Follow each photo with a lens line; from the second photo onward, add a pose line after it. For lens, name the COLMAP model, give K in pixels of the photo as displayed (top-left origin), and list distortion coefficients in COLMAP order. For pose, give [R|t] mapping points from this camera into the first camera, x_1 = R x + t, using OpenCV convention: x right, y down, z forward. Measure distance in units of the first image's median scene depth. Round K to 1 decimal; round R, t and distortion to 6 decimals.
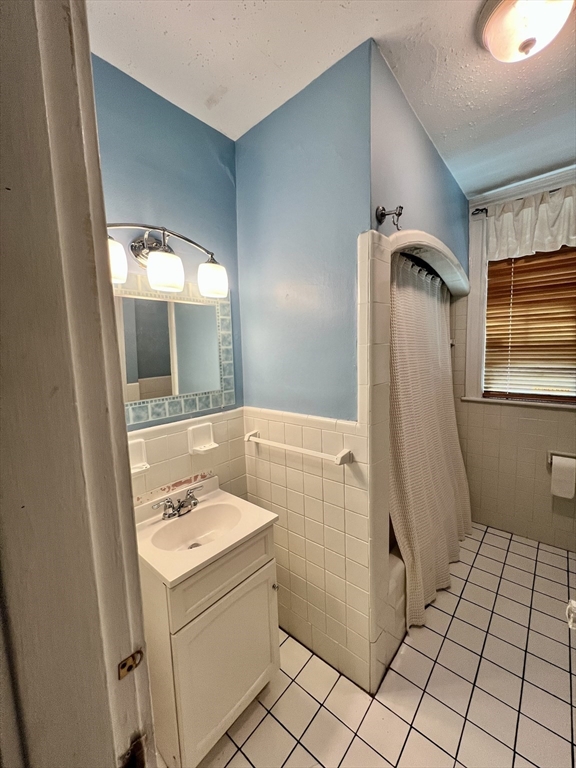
lens RADIAL K [[306.2, 0, 290.9], [0, 306.2, 381.5], [0, 0, 1]] dist [-0.001130, -0.000101]
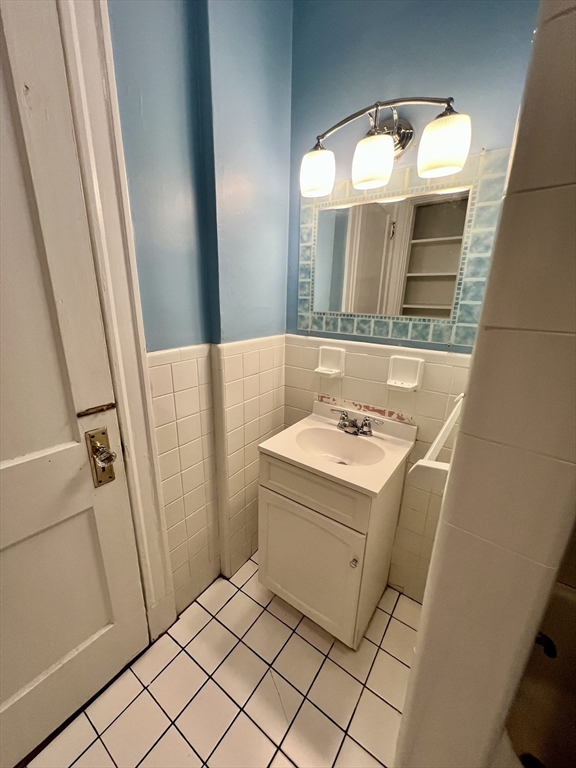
lens RADIAL K [[306.2, 0, 290.9], [0, 306.2, 381.5], [0, 0, 1]] dist [-0.001130, -0.000101]
pose [[0.094912, 0.313478, -0.944840, 0.335197], [-0.124270, 0.945432, 0.301191, -0.004041], [0.987699, 0.088829, 0.128688, 0.419316]]
